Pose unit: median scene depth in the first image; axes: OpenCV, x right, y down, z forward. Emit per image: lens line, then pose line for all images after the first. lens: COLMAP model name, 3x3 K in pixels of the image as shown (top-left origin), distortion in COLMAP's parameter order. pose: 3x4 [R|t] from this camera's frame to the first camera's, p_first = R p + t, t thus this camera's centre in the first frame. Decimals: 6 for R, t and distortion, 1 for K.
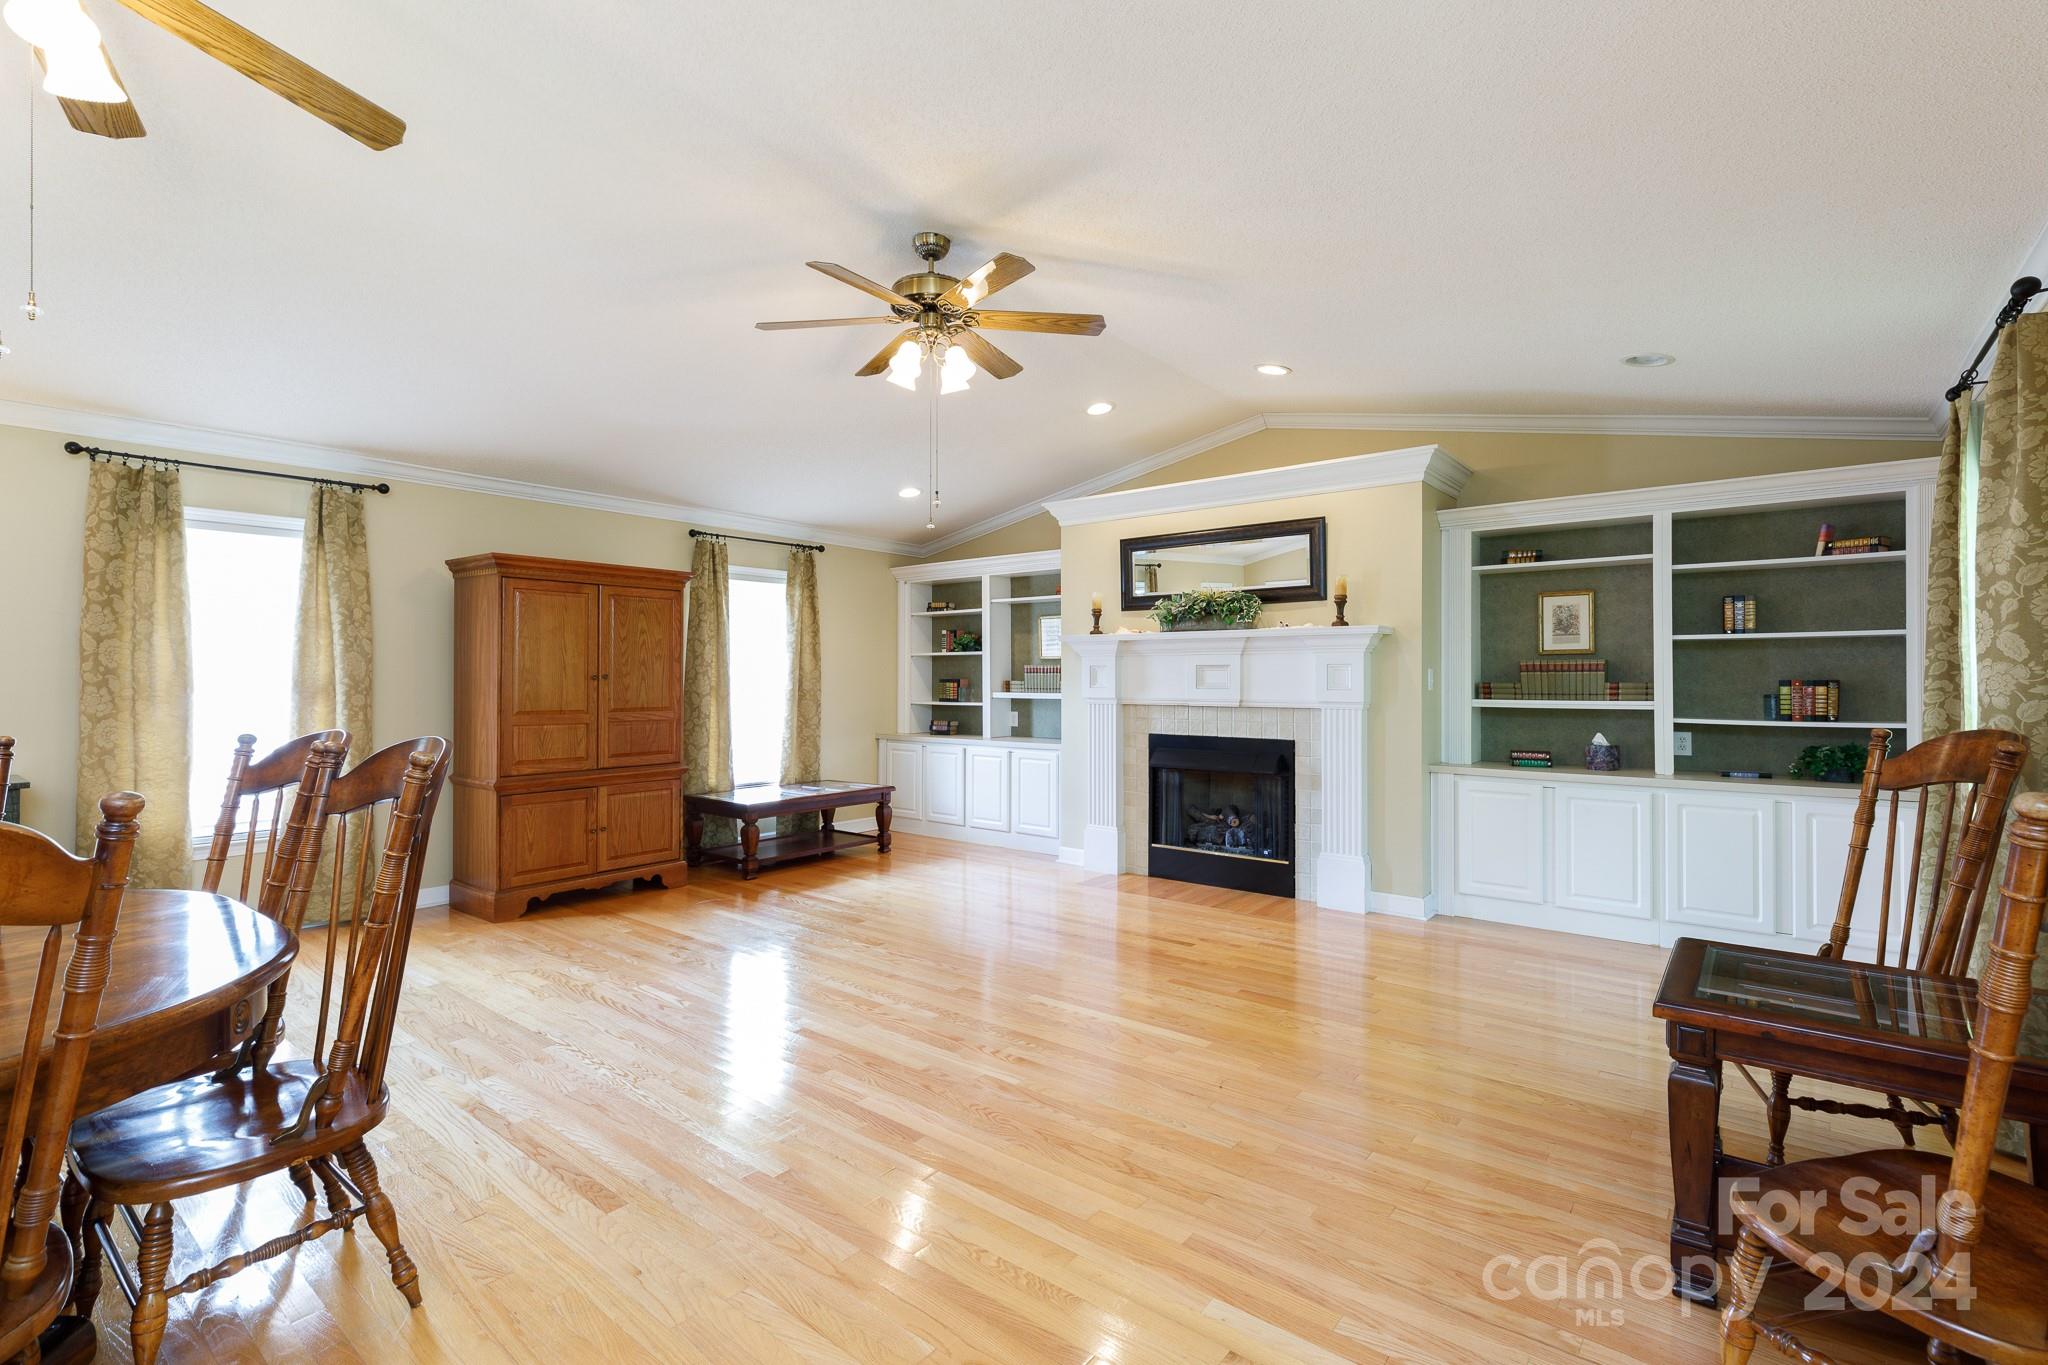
lens RADIAL K [[923.5, 0, 1023.6], [0, 923.5, 668.9], [0, 0, 1]] dist [0.008376, -0.000129]
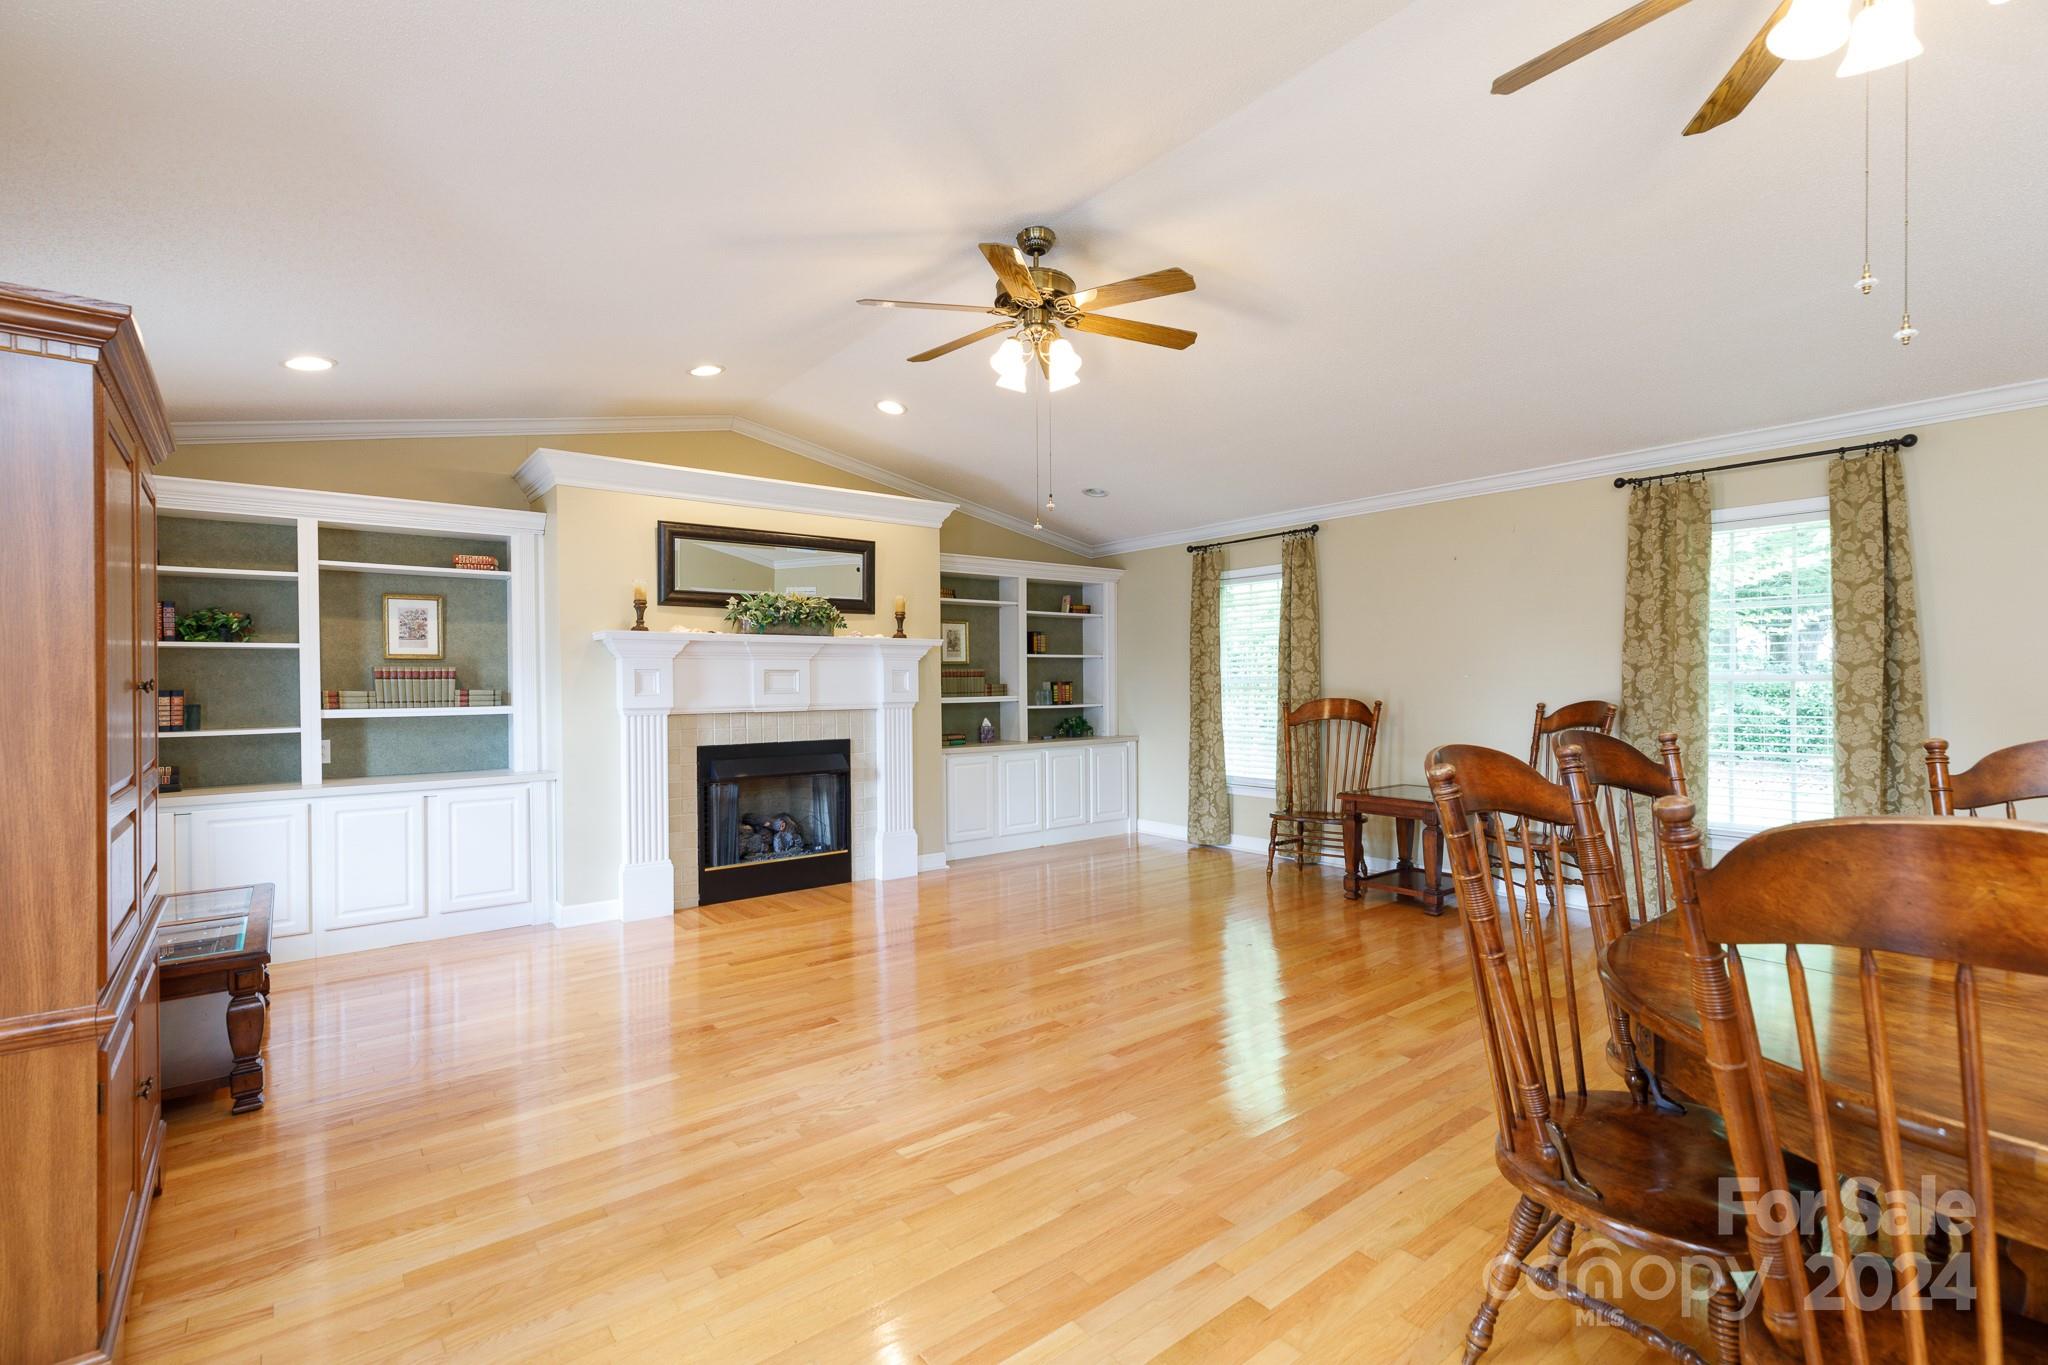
lens RADIAL K [[927.9, 0, 1024.0], [0, 927.9, 682.5], [0, 0, 1]] dist [0.003733, -0.000361]
pose [[0.220129, -0.005637, 0.975454, -0.745397], [-0.003005, 0.999975, 0.006457, 0.002293], [-0.975466, -0.004353, 0.220107, 0.555409]]
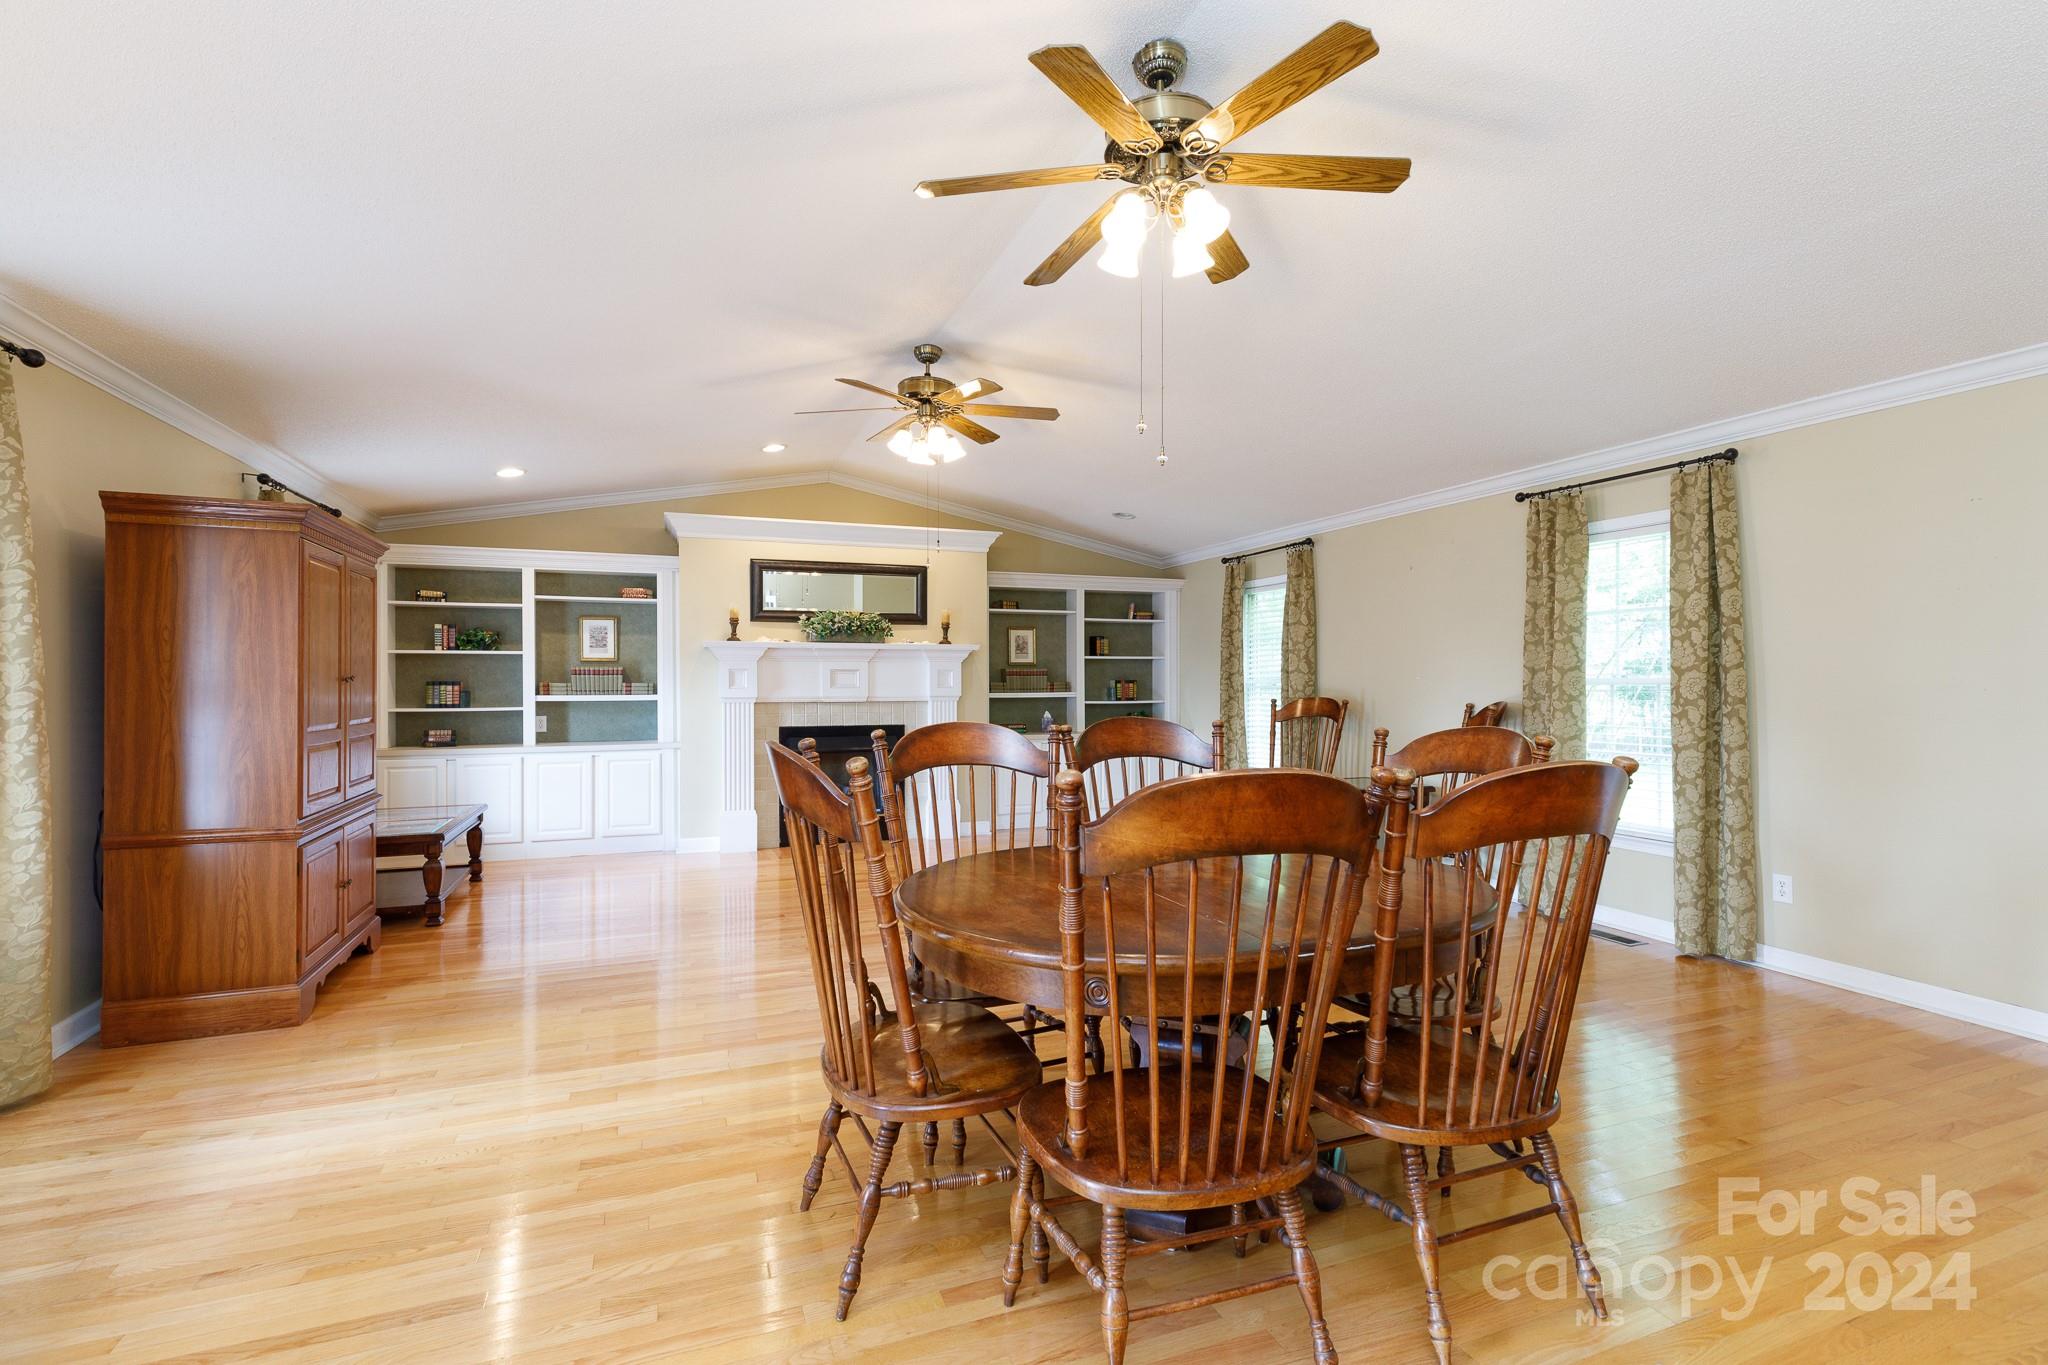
lens RADIAL K [[938.3, 0, 1026.2], [0, 938.3, 677.0], [0, 0, 1]] dist [0.006347, 0.000147]
pose [[0.500203, 0.000080, 0.865908, -0.835206], [-0.008242, 0.999955, 0.004669, -0.001993], [-0.865869, -0.009473, 0.500182, 0.140652]]
